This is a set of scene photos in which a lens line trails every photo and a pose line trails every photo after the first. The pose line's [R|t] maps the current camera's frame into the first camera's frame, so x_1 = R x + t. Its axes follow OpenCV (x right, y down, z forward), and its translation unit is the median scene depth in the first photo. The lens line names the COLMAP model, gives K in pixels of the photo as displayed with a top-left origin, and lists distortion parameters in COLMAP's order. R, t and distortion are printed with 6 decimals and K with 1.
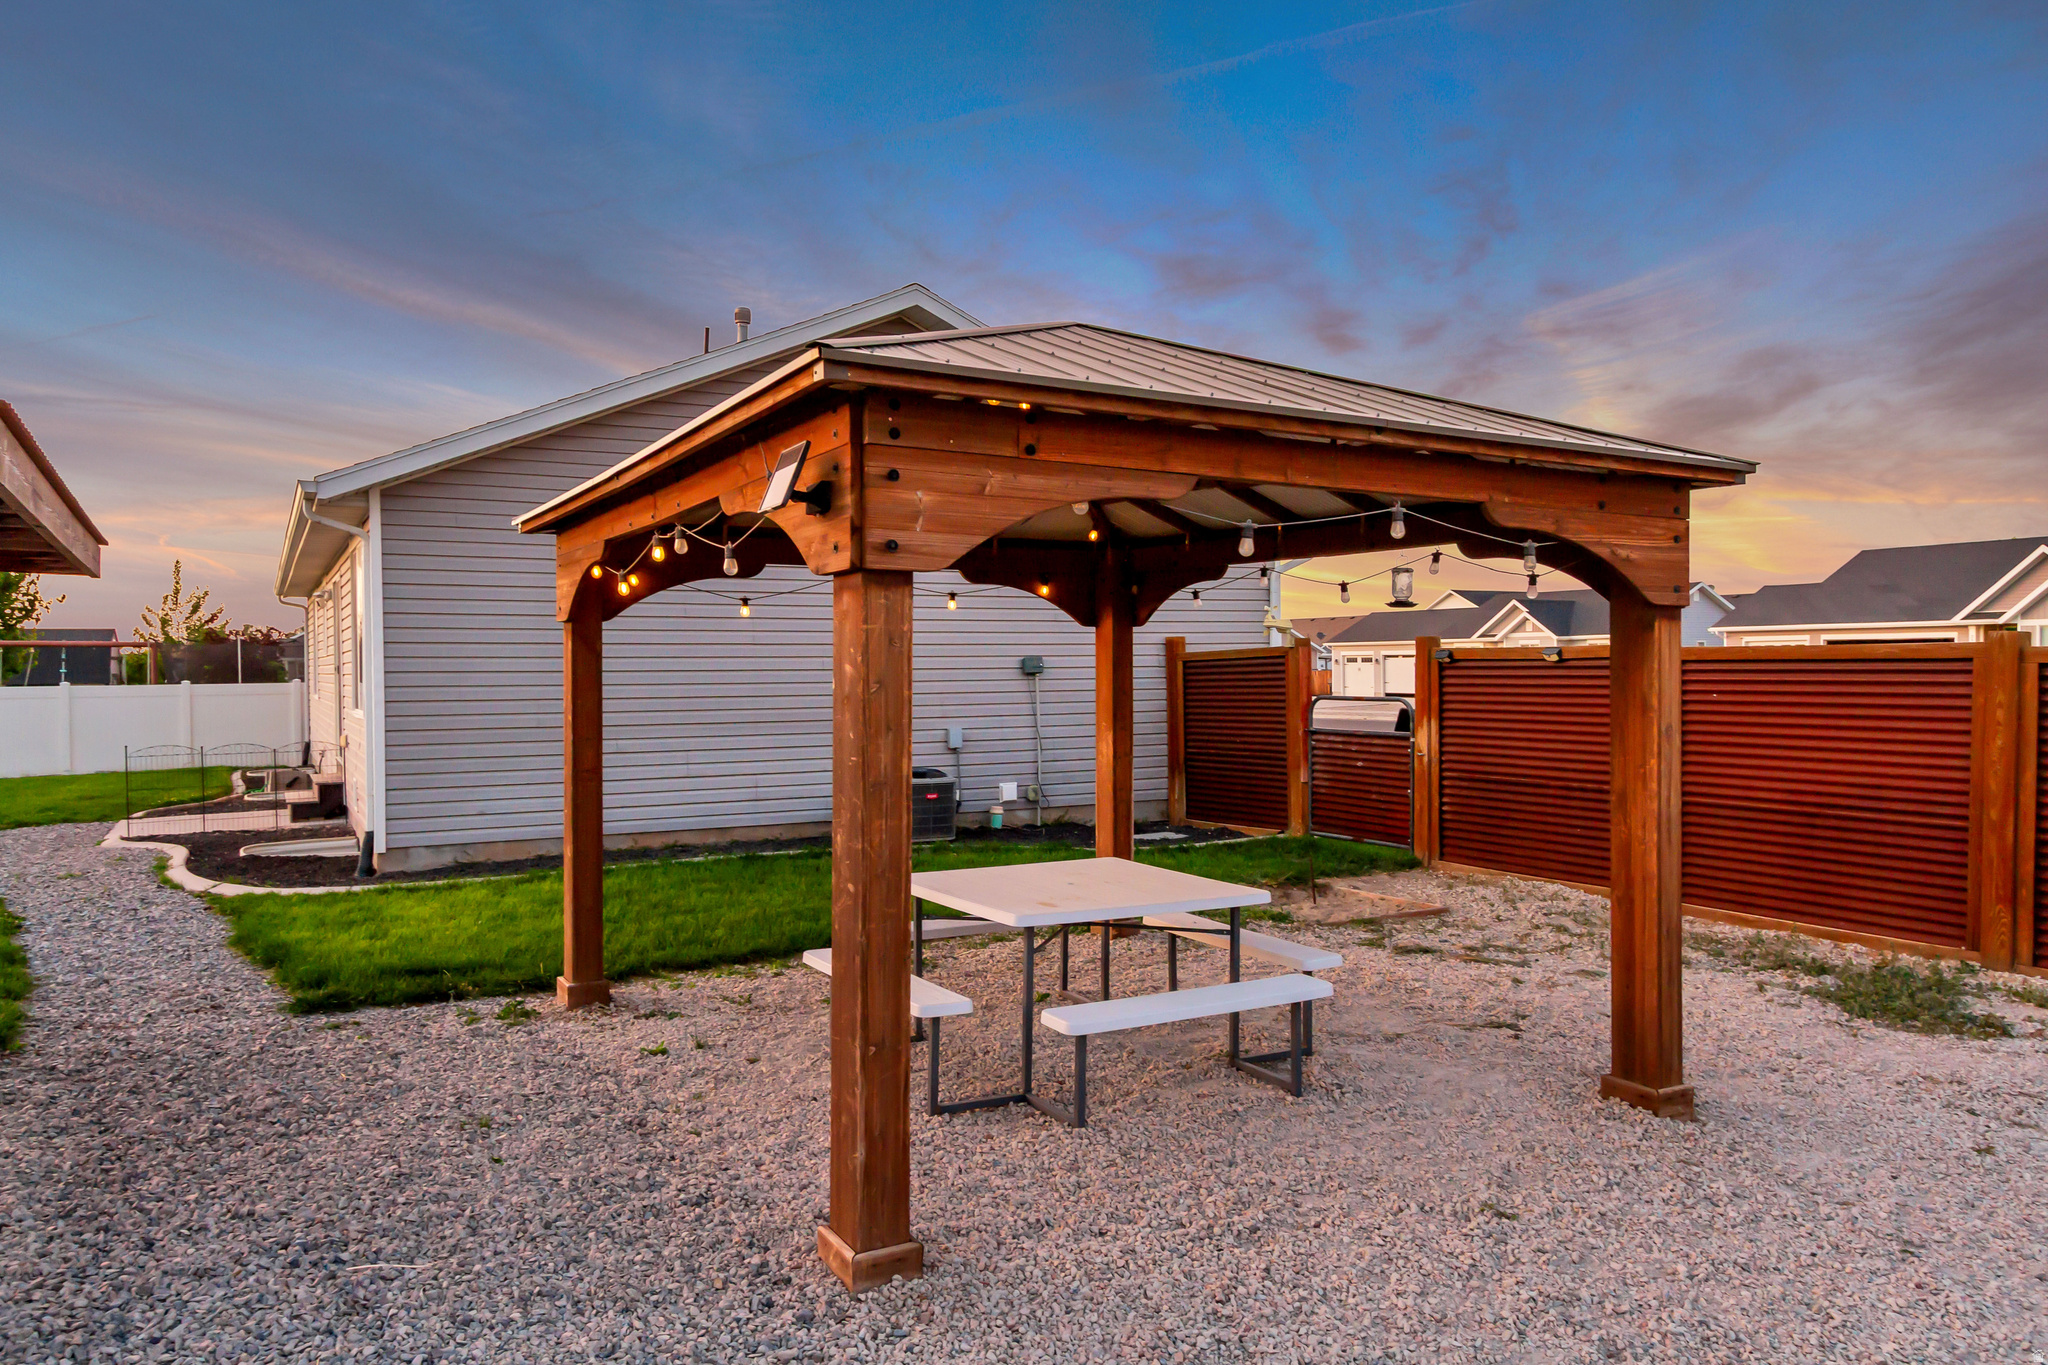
lens RADIAL K [[1404.6, 0, 1024.0], [0, 1404.6, 682.5], [0, 0, 1]] dist [0.003173, -0.000314]
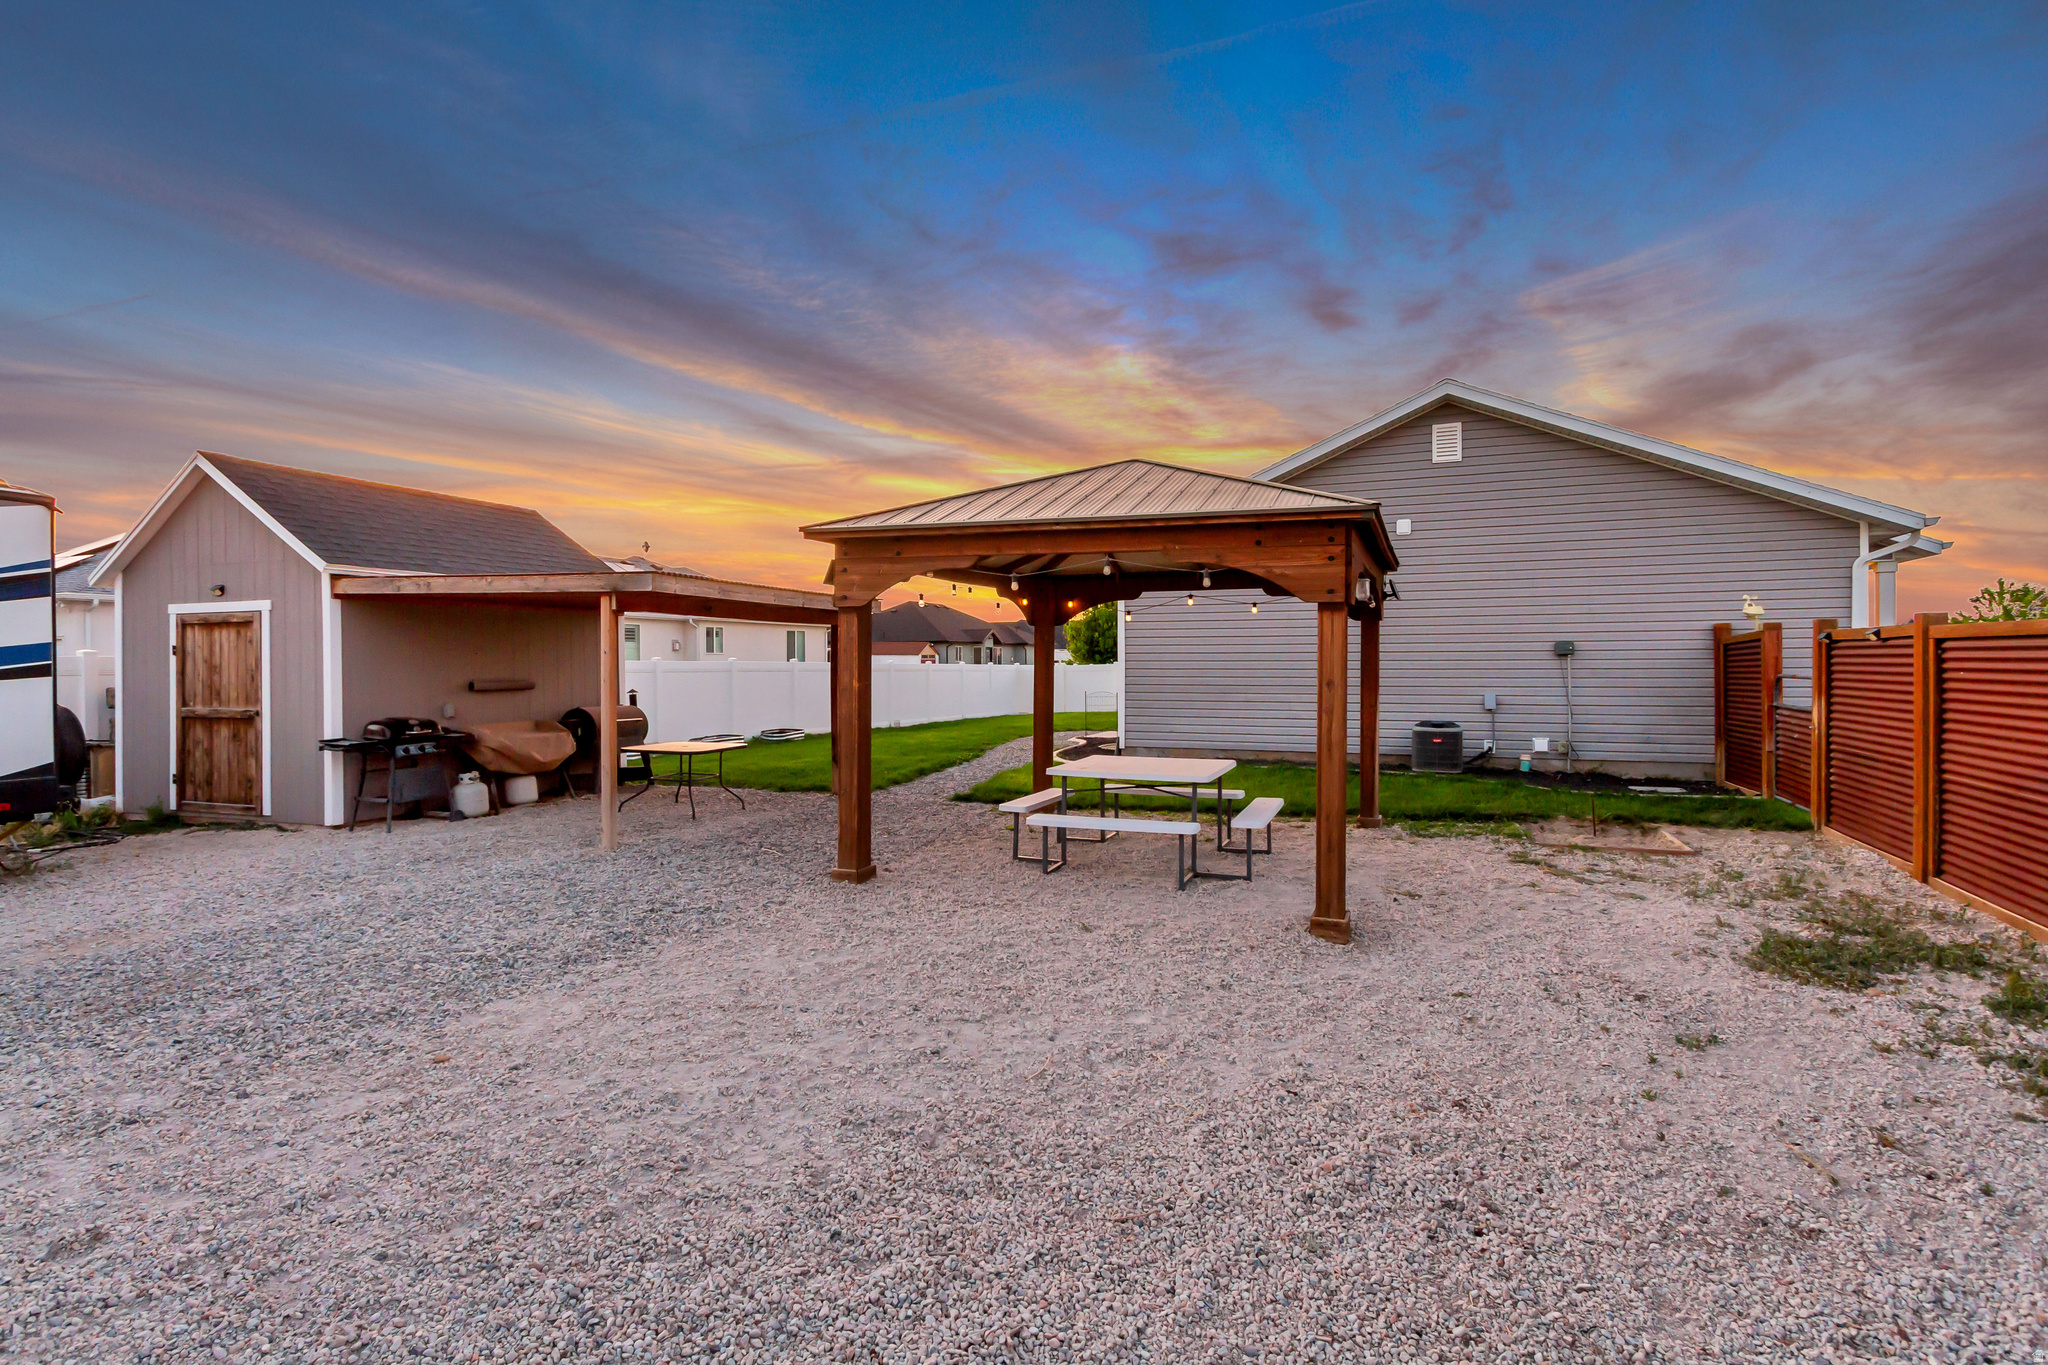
lens RADIAL K [[1022.6, 0, 1023.5], [0, 1022.6, 654.2], [0, 0, 1]] dist [0.007633, -0.002479]
pose [[0.635448, -0.000140, -0.772143, 0.458276], [-0.009091, 0.999929, -0.007662, 0.005214], [0.772090, 0.011888, 0.635402, 0.018674]]
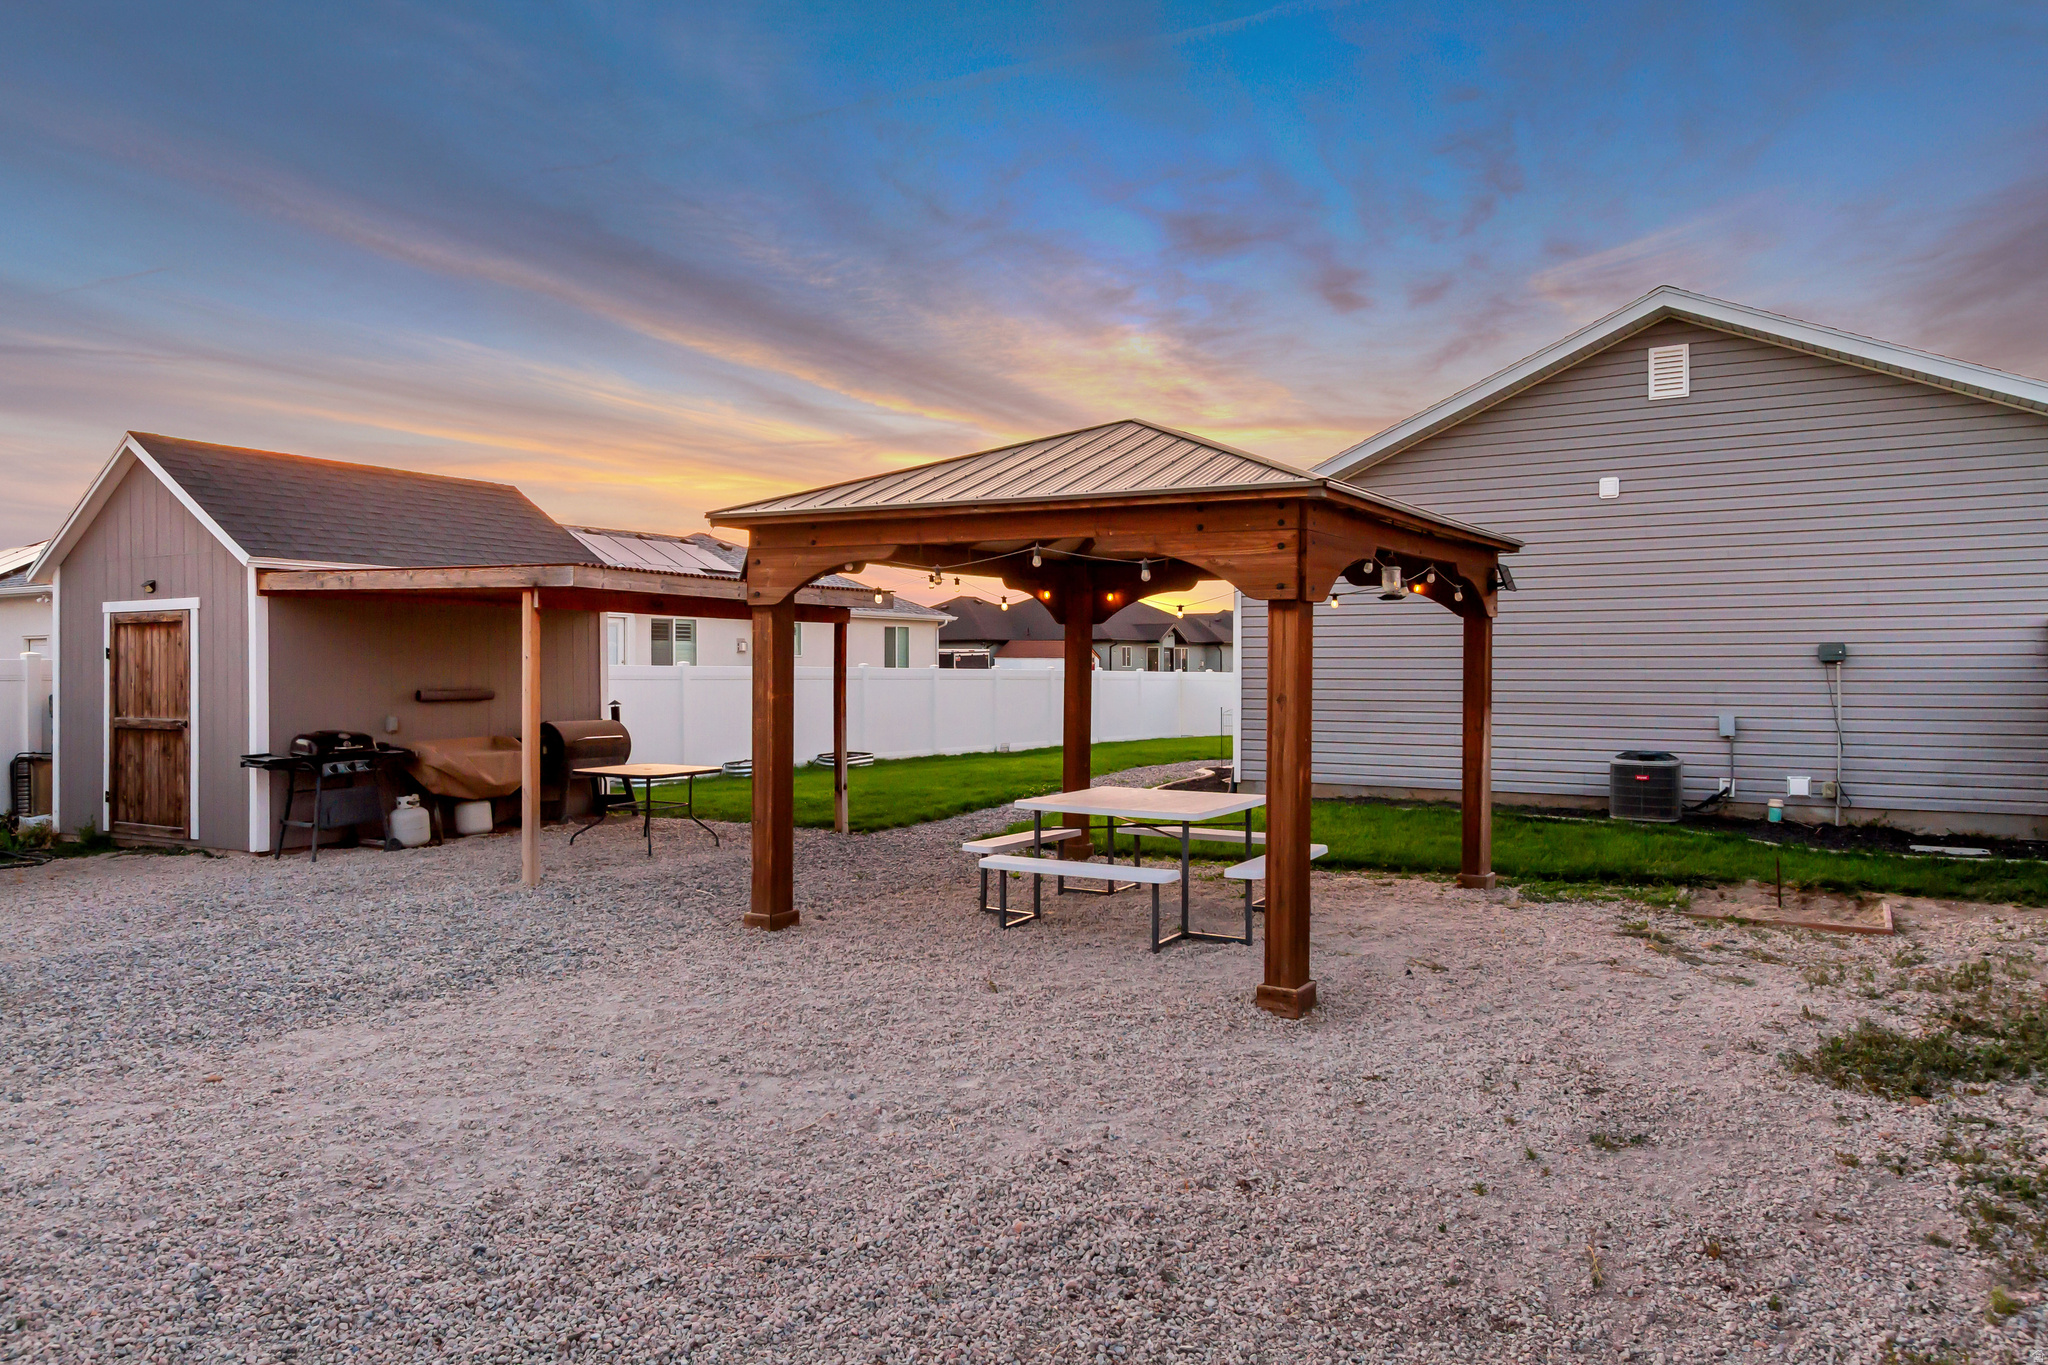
lens RADIAL K [[1381.8, 0, 1026.5], [0, 1381.8, 651.4], [0, 0, 1]] dist [0.007382, -0.001613]
pose [[0.505486, -0.002048, -0.862832, 0.580864], [-0.012134, 0.999881, -0.009481, 0.002080], [0.862749, 0.015262, 0.505401, 0.080327]]
